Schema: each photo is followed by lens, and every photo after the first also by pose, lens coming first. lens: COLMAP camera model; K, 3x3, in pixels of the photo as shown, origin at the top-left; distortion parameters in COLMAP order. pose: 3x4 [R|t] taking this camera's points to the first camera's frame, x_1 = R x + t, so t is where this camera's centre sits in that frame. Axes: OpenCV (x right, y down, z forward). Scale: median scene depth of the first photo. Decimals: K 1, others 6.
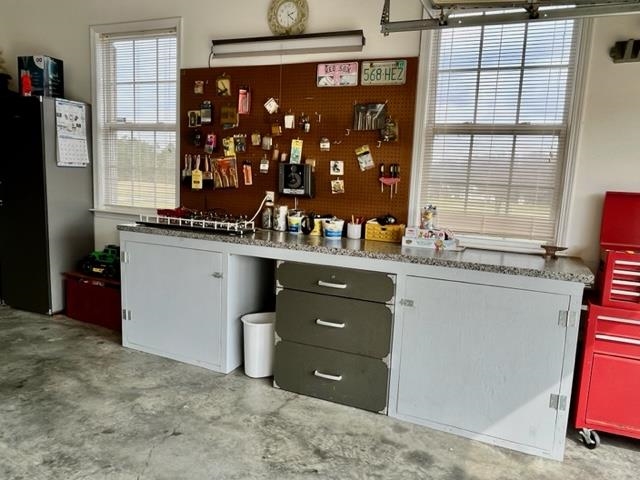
lens RADIAL K [[470.1, 0, 320.0], [0, 470.1, 240.0], [0, 0, 1]] dist [0.006724, 0.001720]
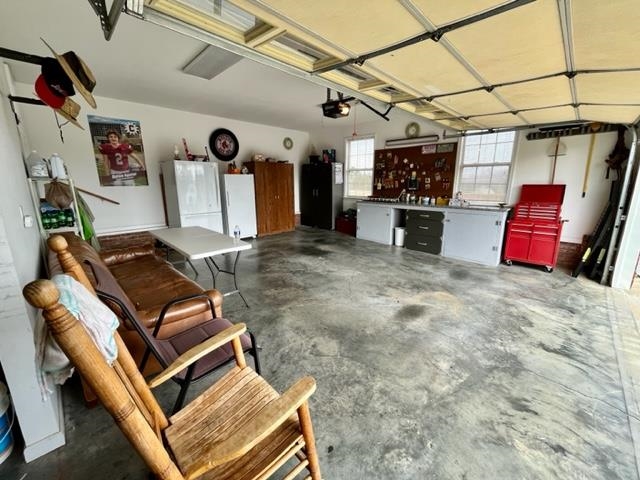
lens RADIAL K [[260.1, 0, 321.8], [0, 260.1, 238.6], [0, 0, 1]] dist [-0.002979, -0.000197]
pose [[0.931352, 0.032828, -0.362636, 0.019511], [-0.008744, 0.997657, 0.067859, 0.115774], [0.364014, -0.060030, 0.929457, -0.845160]]
